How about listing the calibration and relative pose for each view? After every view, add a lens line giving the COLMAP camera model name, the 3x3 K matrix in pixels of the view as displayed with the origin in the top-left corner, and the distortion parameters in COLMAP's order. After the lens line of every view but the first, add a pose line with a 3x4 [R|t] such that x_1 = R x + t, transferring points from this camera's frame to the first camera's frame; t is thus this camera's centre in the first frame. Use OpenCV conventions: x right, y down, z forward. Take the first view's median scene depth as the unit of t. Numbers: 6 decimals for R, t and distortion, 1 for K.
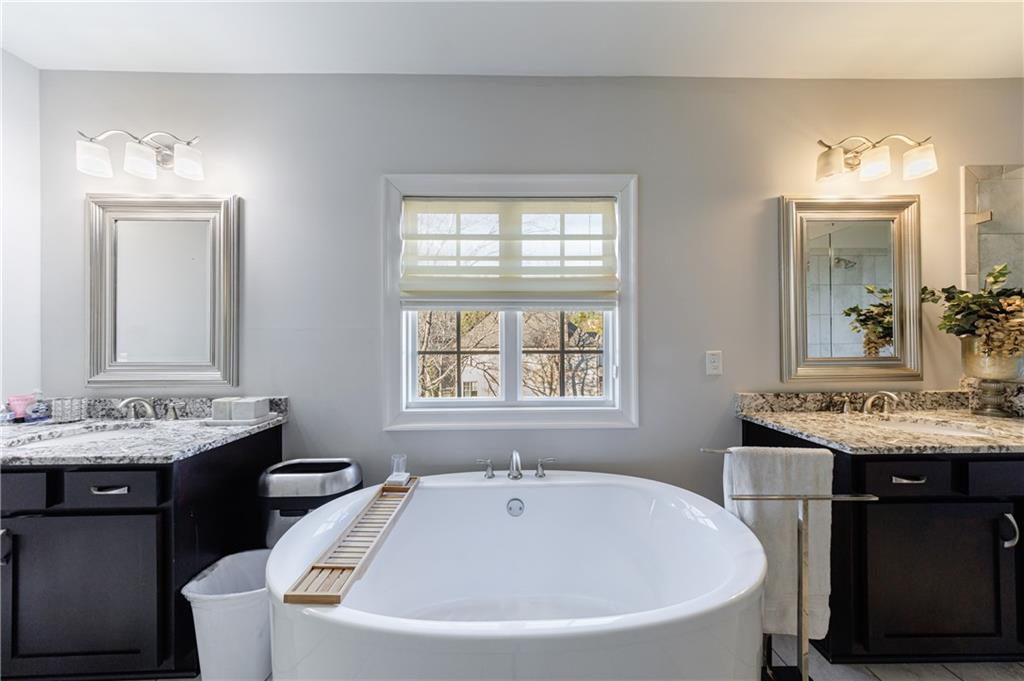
lens RADIAL K [[298.8, 0, 488.5], [0, 298.8, 342.0], [0, 0, 1]] dist [-0.003481, 0.000257]
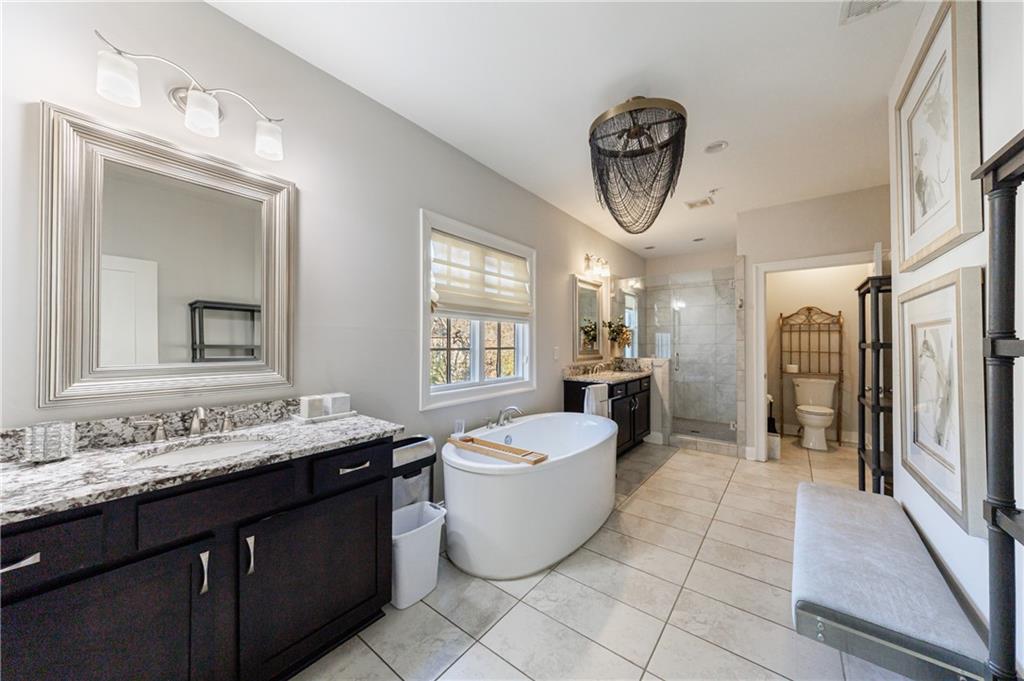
lens RADIAL K [[352.5, 0, 477.4], [0, 352.5, 343.5], [0, 0, 1]] dist [-0.005486, -0.000012]
pose [[0.676778, 0.005006, 0.736170, -1.328999], [-0.009463, 0.999953, 0.001899, 0.004862], [-0.736126, -0.008251, 0.676794, -0.191661]]
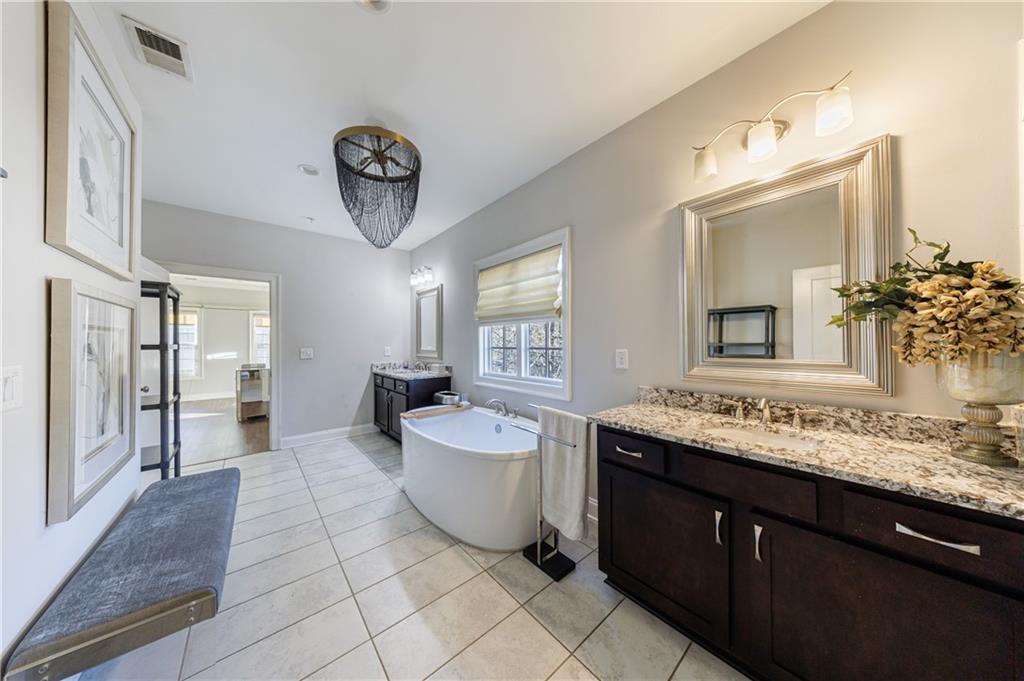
lens RADIAL K [[298.8, 0, 513.6], [0, 298.8, 338.7], [0, 0, 1]] dist [-0.003481, 0.000257]
pose [[0.645068, -0.009011, -0.764072, 1.432389], [0.007890, 0.999956, -0.005131, -0.011705], [0.764084, -0.002719, 0.645111, -0.138376]]
